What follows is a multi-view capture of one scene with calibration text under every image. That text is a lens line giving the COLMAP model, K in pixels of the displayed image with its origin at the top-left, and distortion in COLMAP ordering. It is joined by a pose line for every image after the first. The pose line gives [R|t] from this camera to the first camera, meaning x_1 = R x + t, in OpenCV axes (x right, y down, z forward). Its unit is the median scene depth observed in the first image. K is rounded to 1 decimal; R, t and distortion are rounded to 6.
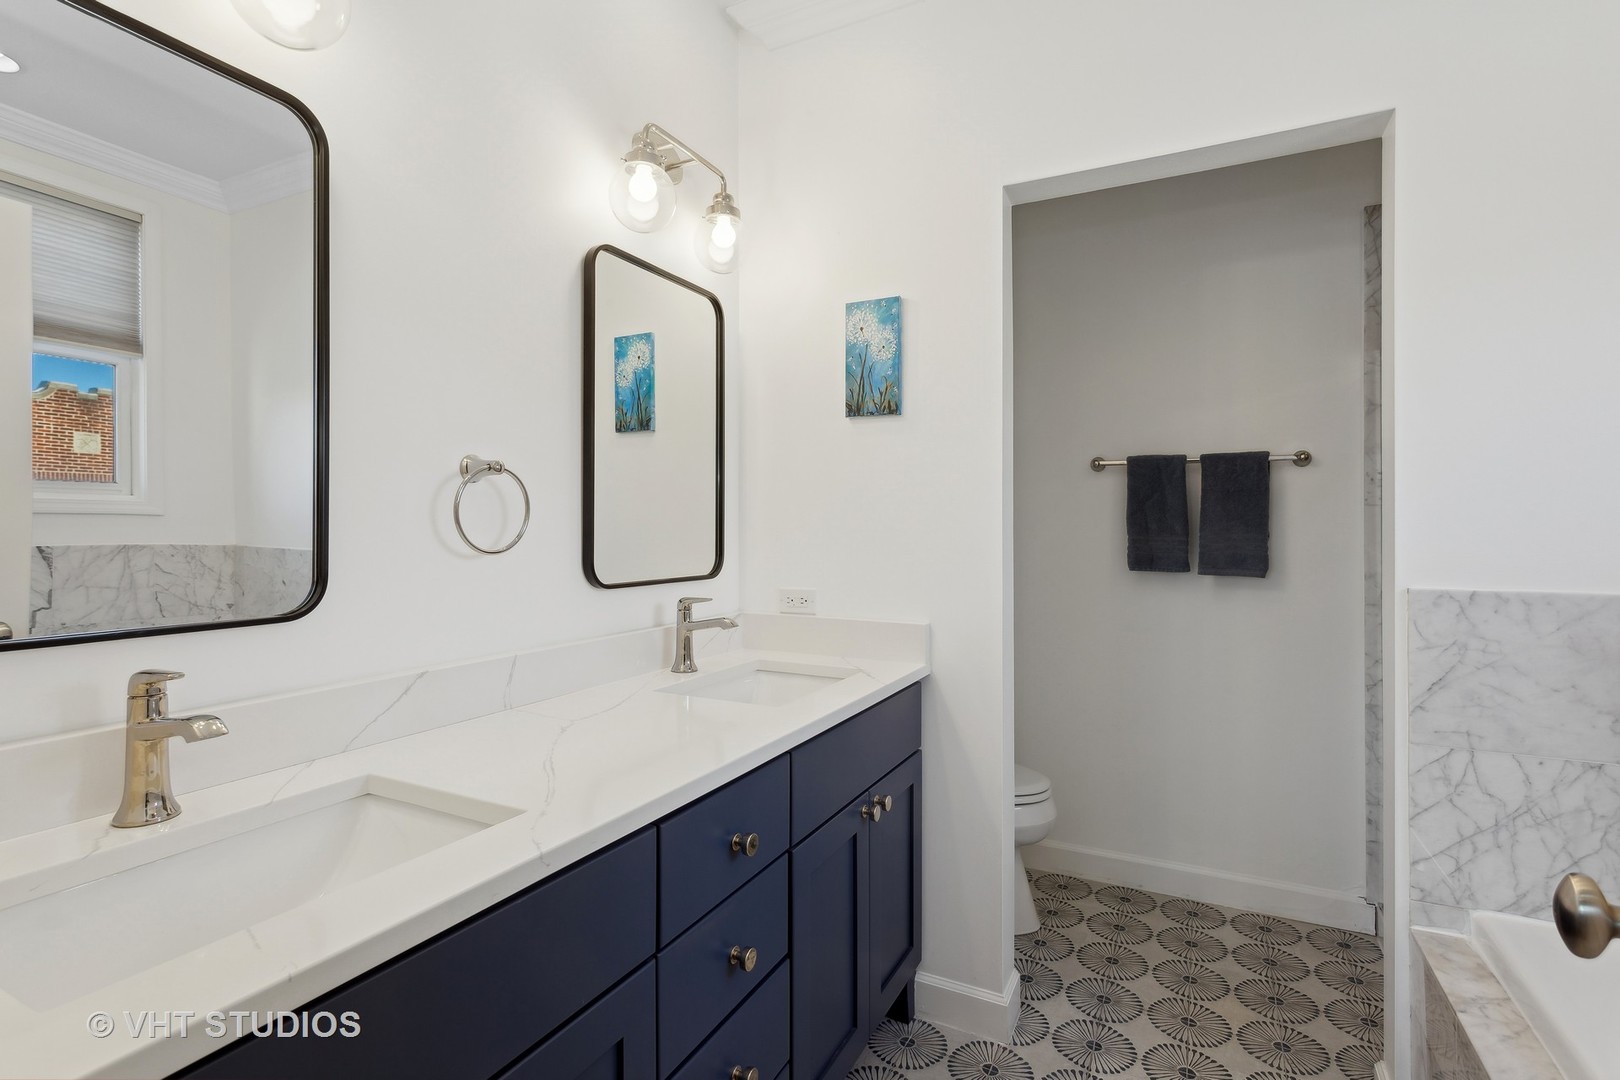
lens RADIAL K [[773.1, 0, 805.3], [0, 773.1, 529.6], [0, 0, 1]] dist [0.000205, 0.000004]
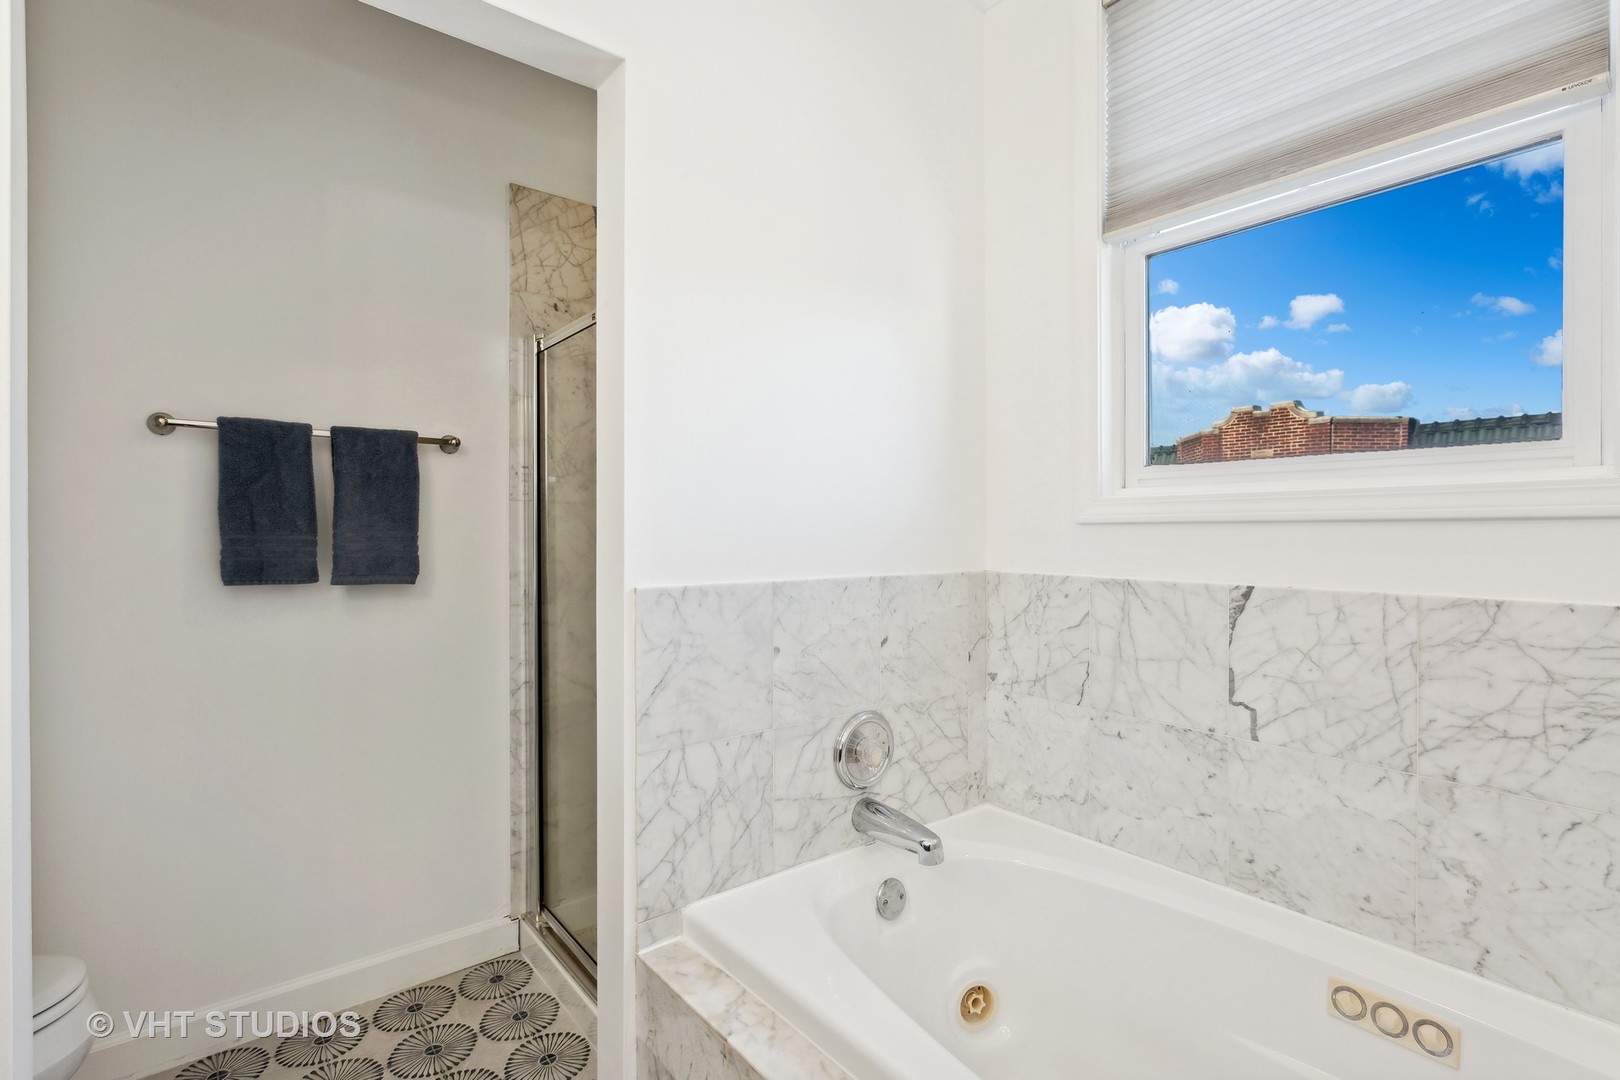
lens RADIAL K [[773.1, 0, 805.3], [0, 773.1, 529.6], [0, 0, 1]] dist [0.000205, 0.000004]
pose [[0.414564, -0.001490, 0.910019, 0.024322], [-0.000398, 0.999998, 0.001819, 0.004459], [-0.910020, -0.001116, 0.414563, 0.441000]]
